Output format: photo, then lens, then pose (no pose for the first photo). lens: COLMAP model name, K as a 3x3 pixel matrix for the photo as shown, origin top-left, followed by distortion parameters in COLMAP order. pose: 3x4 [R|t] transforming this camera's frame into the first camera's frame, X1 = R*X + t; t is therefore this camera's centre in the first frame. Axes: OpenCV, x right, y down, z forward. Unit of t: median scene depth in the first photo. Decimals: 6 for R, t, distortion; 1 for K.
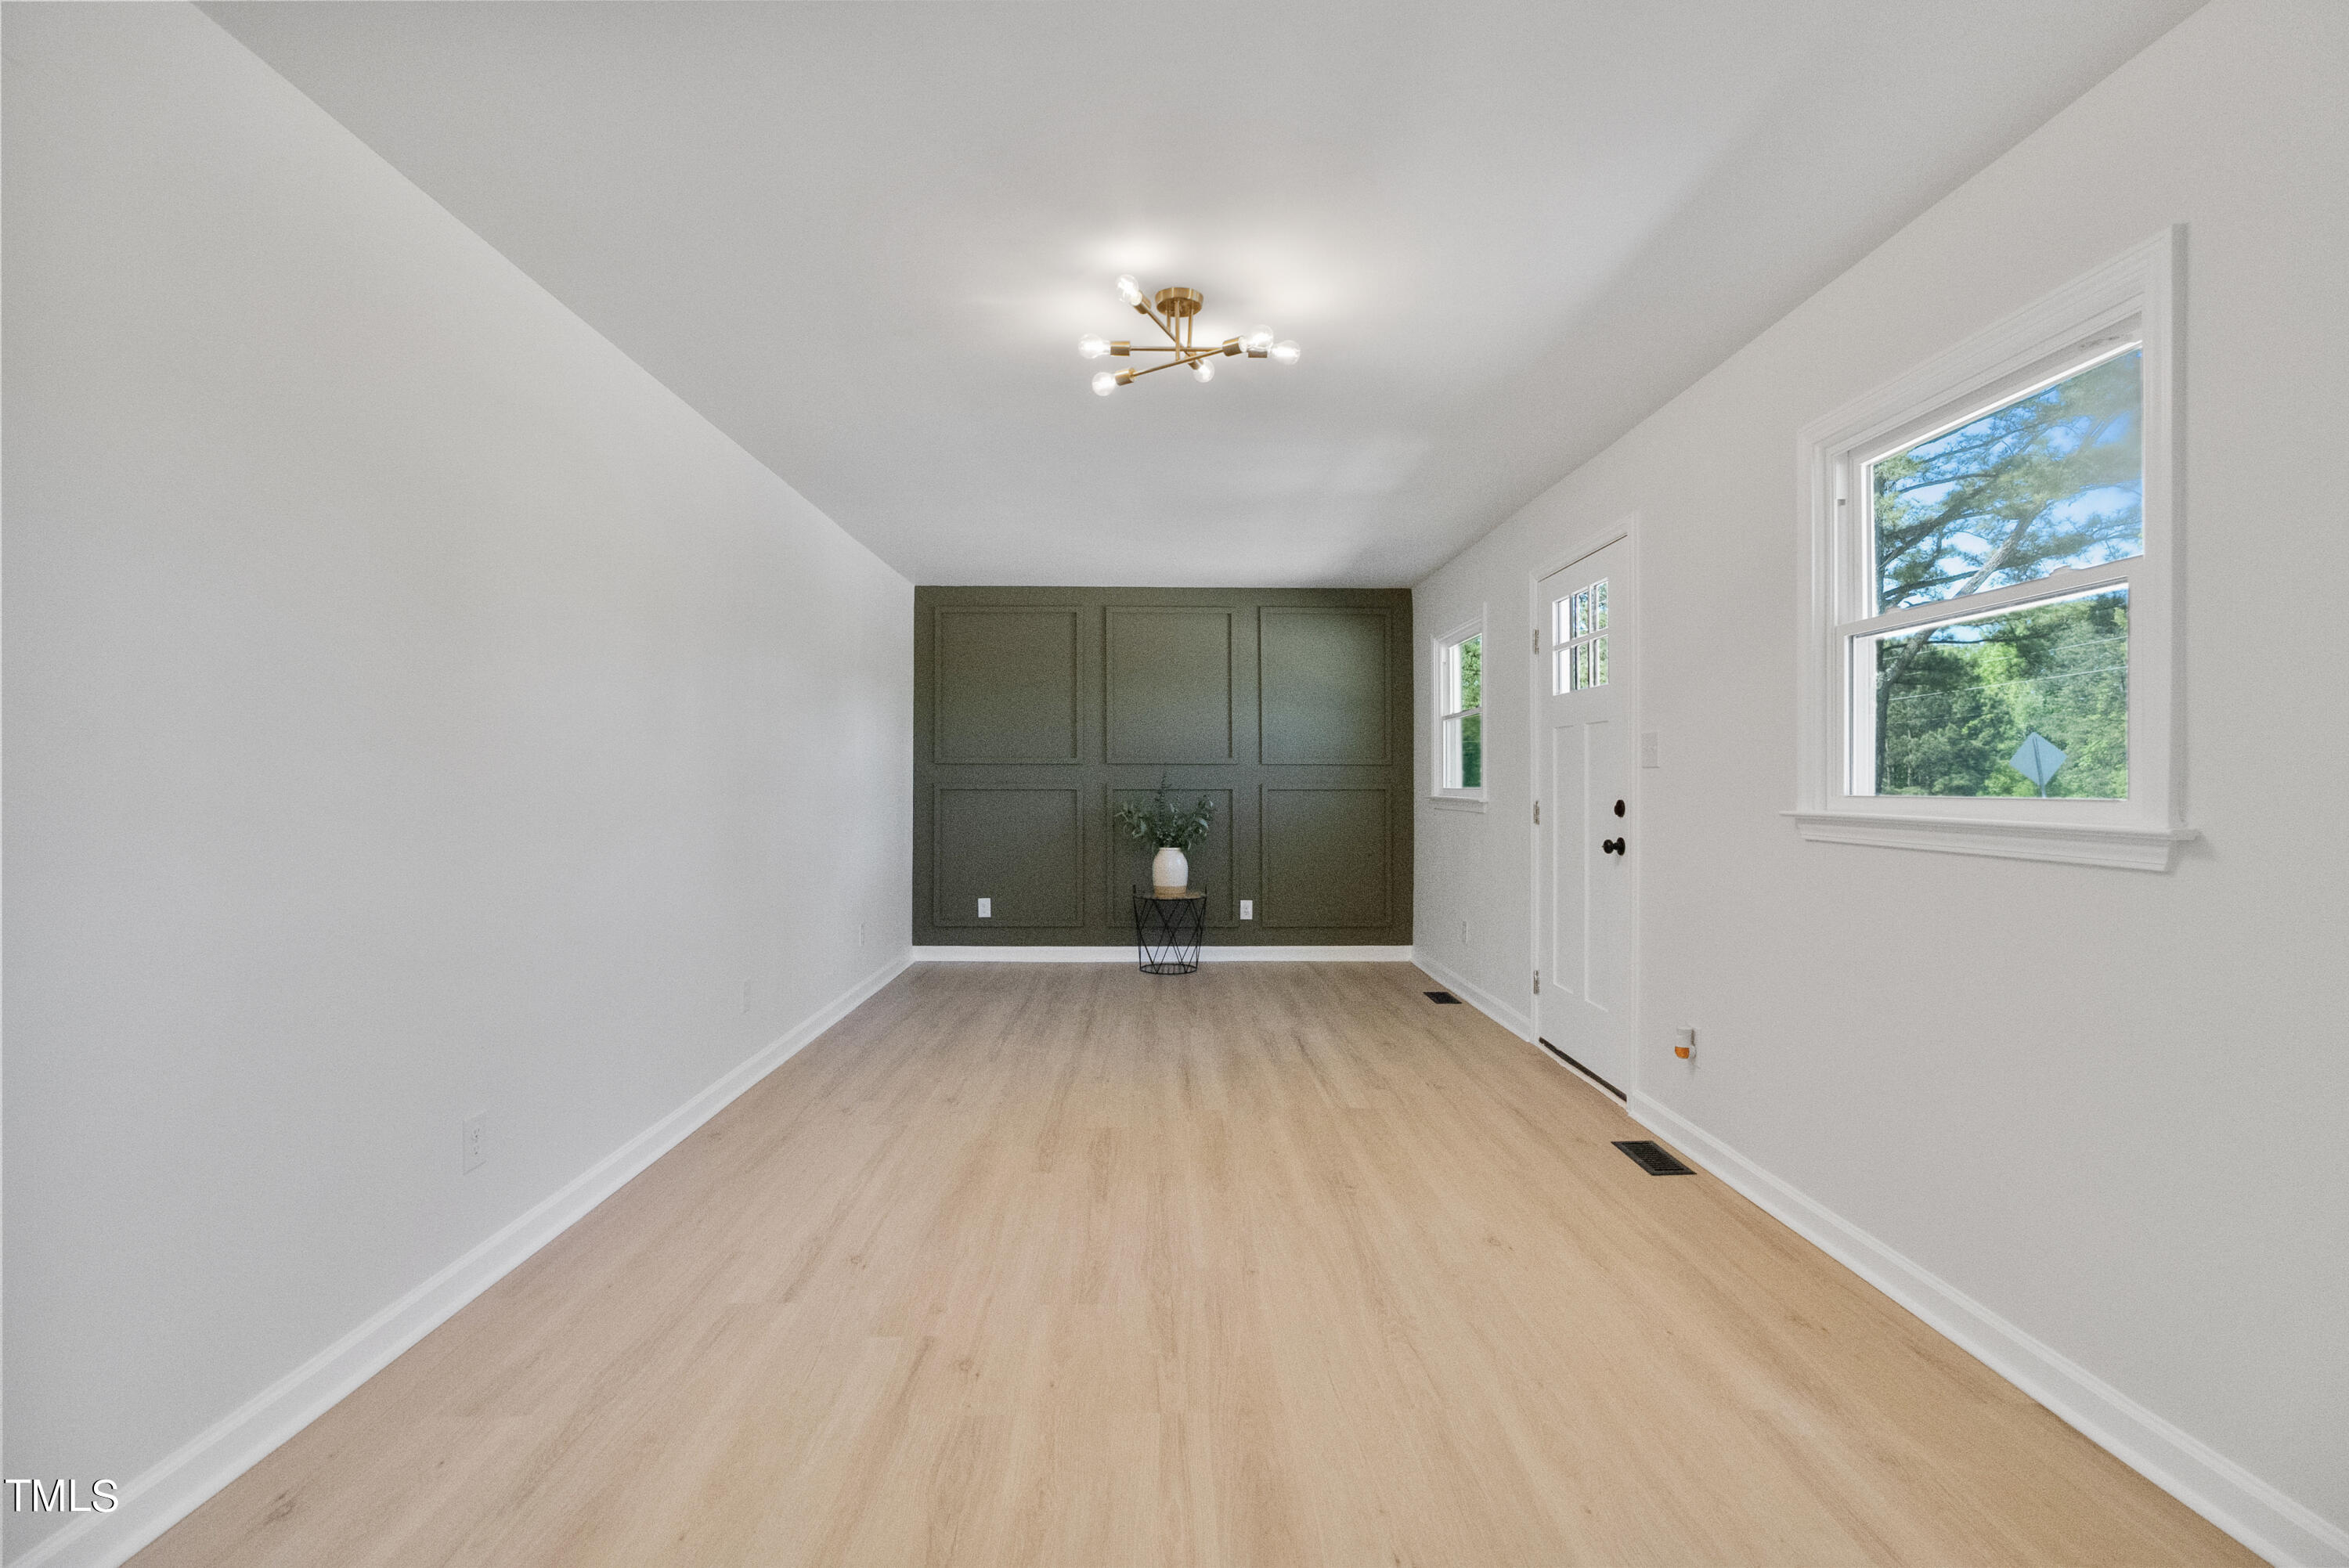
lens RADIAL K [[1065.9, 0, 1172.6], [0, 1065.9, 776.7], [0, 0, 1]] dist [-0.003434, 0.000097]
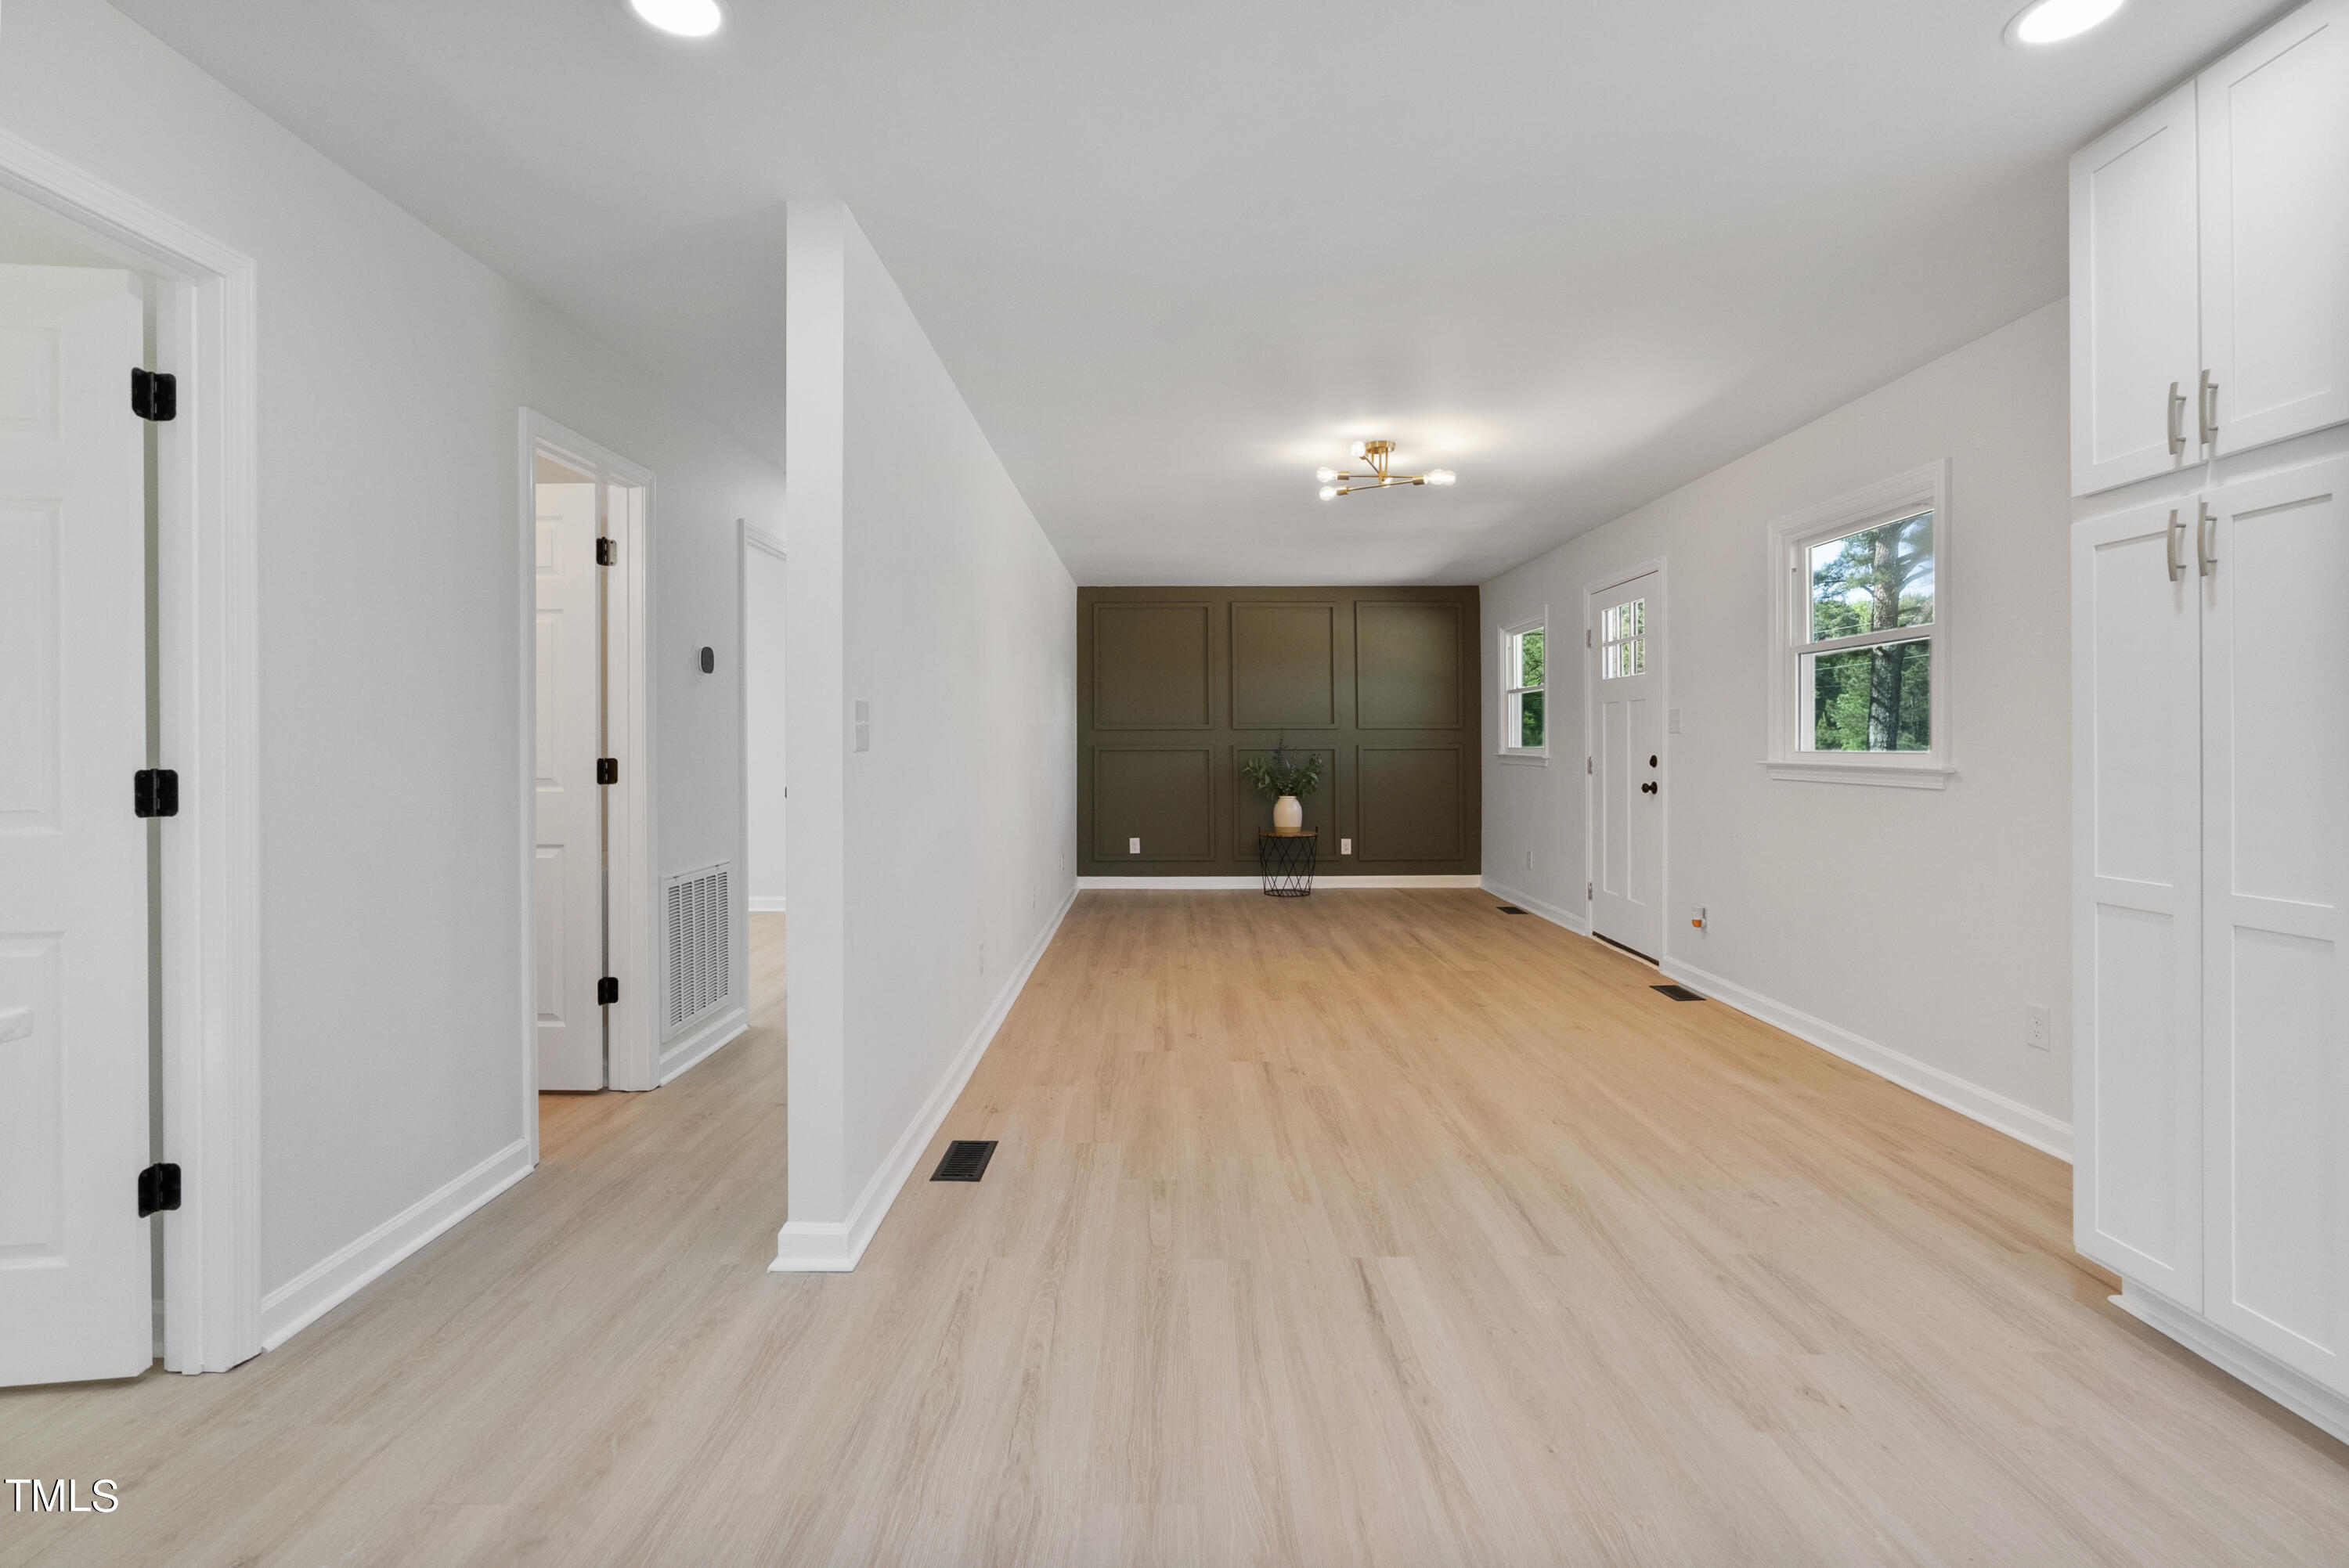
lens RADIAL K [[1078.8, 0, 1168.2], [0, 1078.8, 742.5], [0, 0, 1]] dist [-0.001682, 0.000710]
pose [[0.999846, -0.005175, -0.016779, -0.122798], [0.005265, 0.999972, 0.005352, -0.003953], [0.016751, -0.005440, 0.999845, -0.271886]]
